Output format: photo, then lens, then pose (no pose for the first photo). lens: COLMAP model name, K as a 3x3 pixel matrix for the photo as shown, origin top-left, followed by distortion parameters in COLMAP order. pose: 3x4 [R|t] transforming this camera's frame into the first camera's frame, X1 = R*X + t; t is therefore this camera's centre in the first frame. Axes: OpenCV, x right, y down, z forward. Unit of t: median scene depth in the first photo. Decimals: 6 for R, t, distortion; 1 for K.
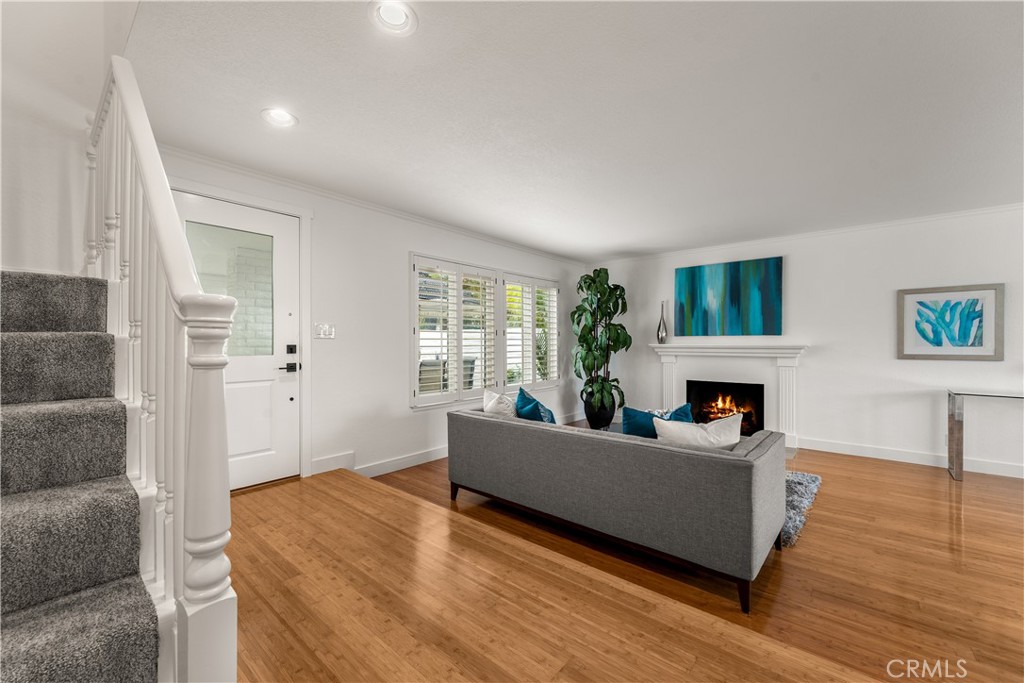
lens RADIAL K [[413.7, 0, 512.0], [0, 413.7, 341.5], [0, 0, 1]] dist [0.000612, 0.000010]
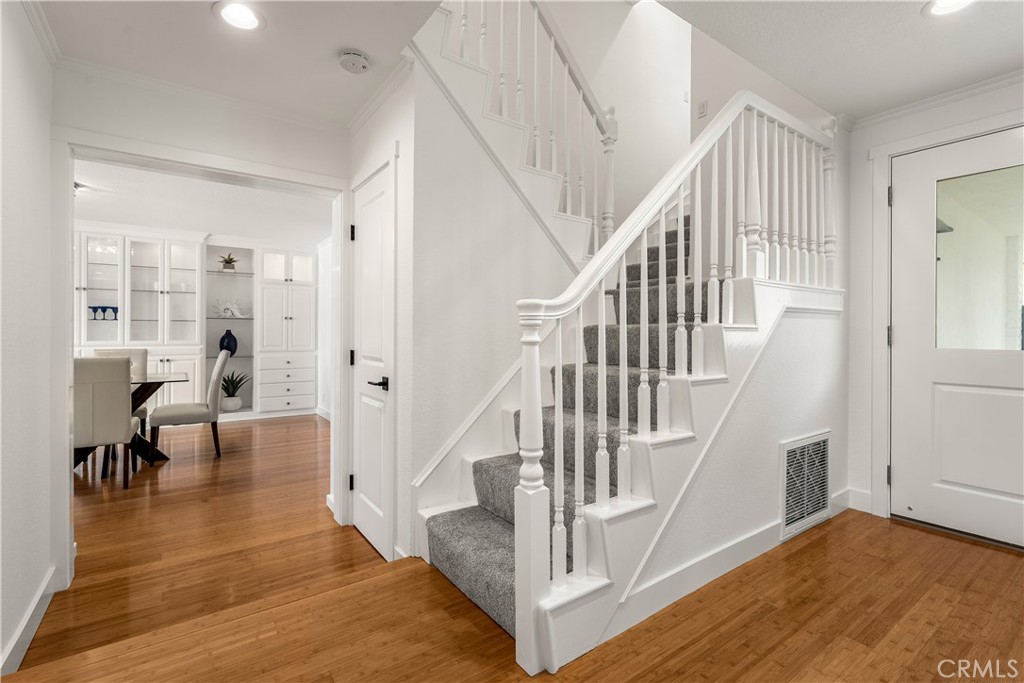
lens RADIAL K [[452.0, 0, 499.9], [0, 452.0, 329.0], [0, 0, 1]] dist [-0.000261, -0.000306]
pose [[-0.246833, -0.006548, -0.969036, 0.279873], [-0.006519, 0.999966, -0.005097, 0.010097], [0.969036, 0.005059, -0.246867, 0.380489]]
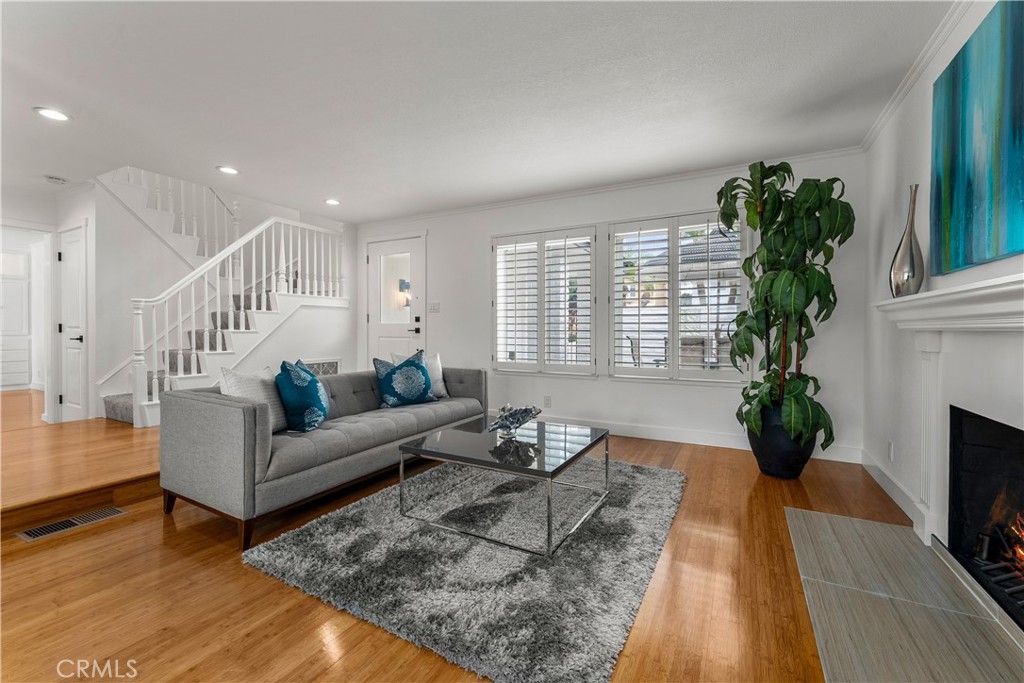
lens RADIAL K [[425.5, 0, 511.2], [0, 425.5, 332.7], [0, 0, 1]] dist [-0.001084, -0.000213]
pose [[0.214417, 0.007444, -0.976714, 1.347415], [-0.005196, 0.999965, 0.006481, 0.067155], [0.976728, 0.003686, 0.214448, 1.151862]]
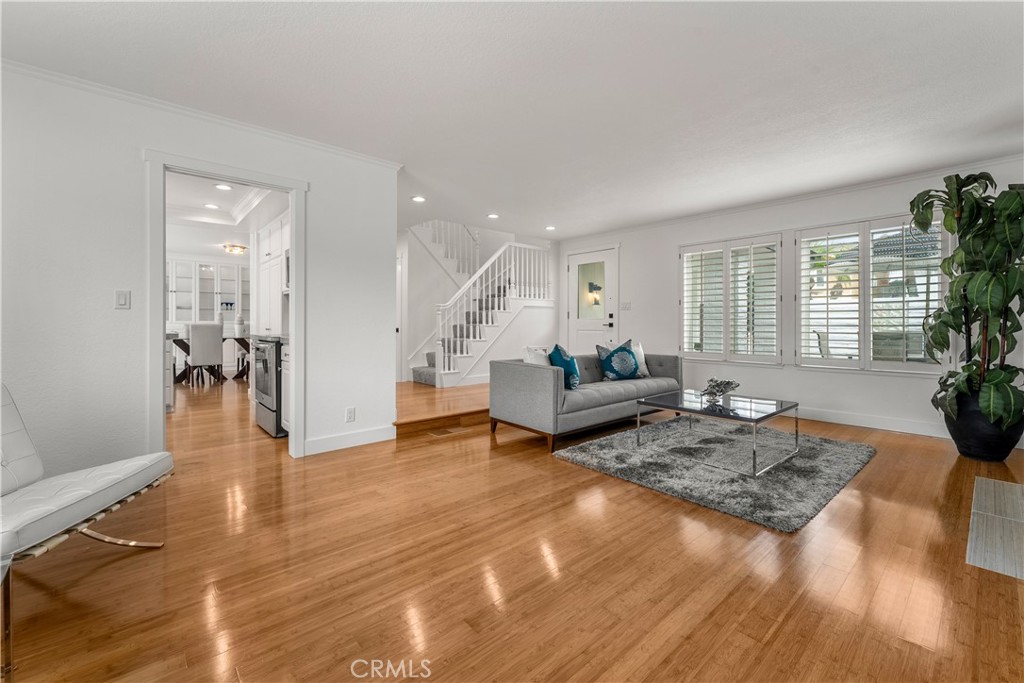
lens RADIAL K [[424.4, 0, 508.1], [0, 424.4, 324.2], [0, 0, 1]] dist [-0.001074, -0.000181]
pose [[-0.139724, 0.000437, -0.990190, 1.786032], [-0.005266, 0.999985, 0.001184, 0.068017], [0.990177, 0.005379, -0.139719, 0.914979]]
